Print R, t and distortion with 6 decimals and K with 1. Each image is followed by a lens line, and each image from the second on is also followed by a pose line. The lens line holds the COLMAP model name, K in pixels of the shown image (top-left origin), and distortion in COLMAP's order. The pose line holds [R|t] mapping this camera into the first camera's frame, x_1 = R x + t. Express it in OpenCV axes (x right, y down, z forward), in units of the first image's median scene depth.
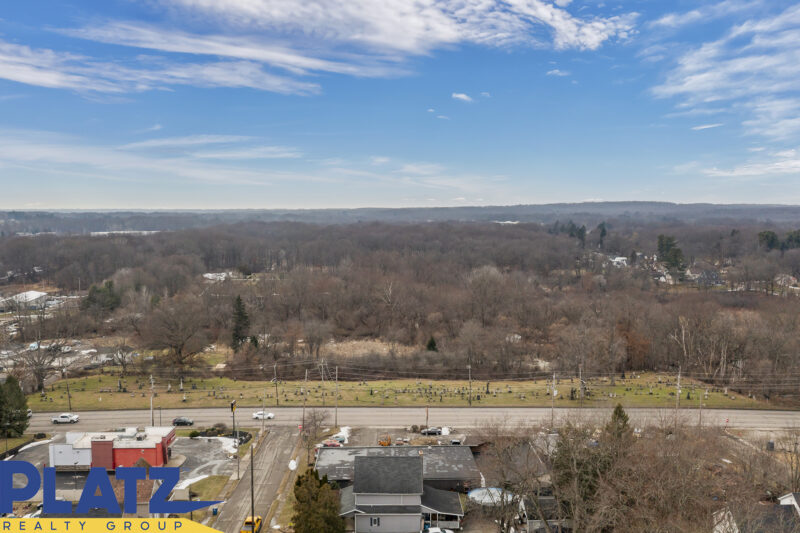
lens RADIAL K [[650.5, 0, 404.1], [0, 650.5, 266.0], [0, 0, 1]] dist [0.002431, -0.001958]
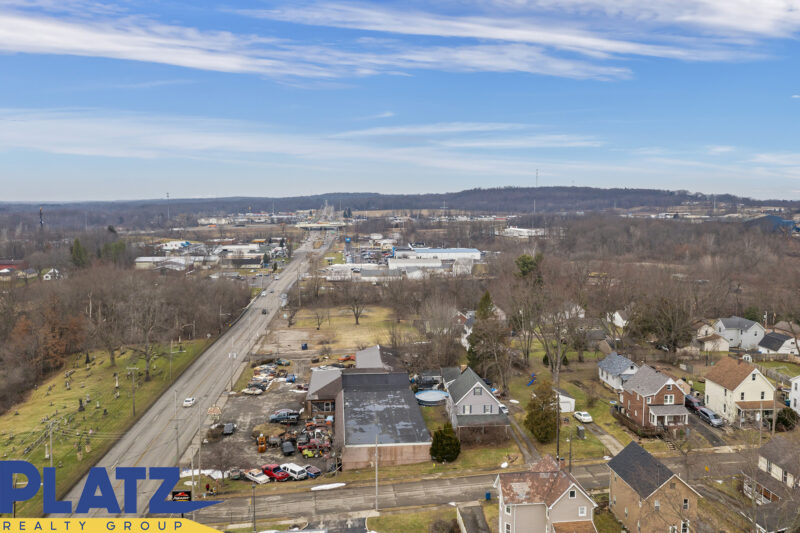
lens RADIAL K [[650.5, 0, 399.1], [0, 650.5, 264.0], [0, 0, 1]] dist [0.002431, -0.001958]
pose [[0.999154, -0.002602, 0.041031, -0.482719], [0.002315, 0.999973, 0.007030, -0.003457], [-0.041049, -0.006929, 0.999133, 0.066410]]
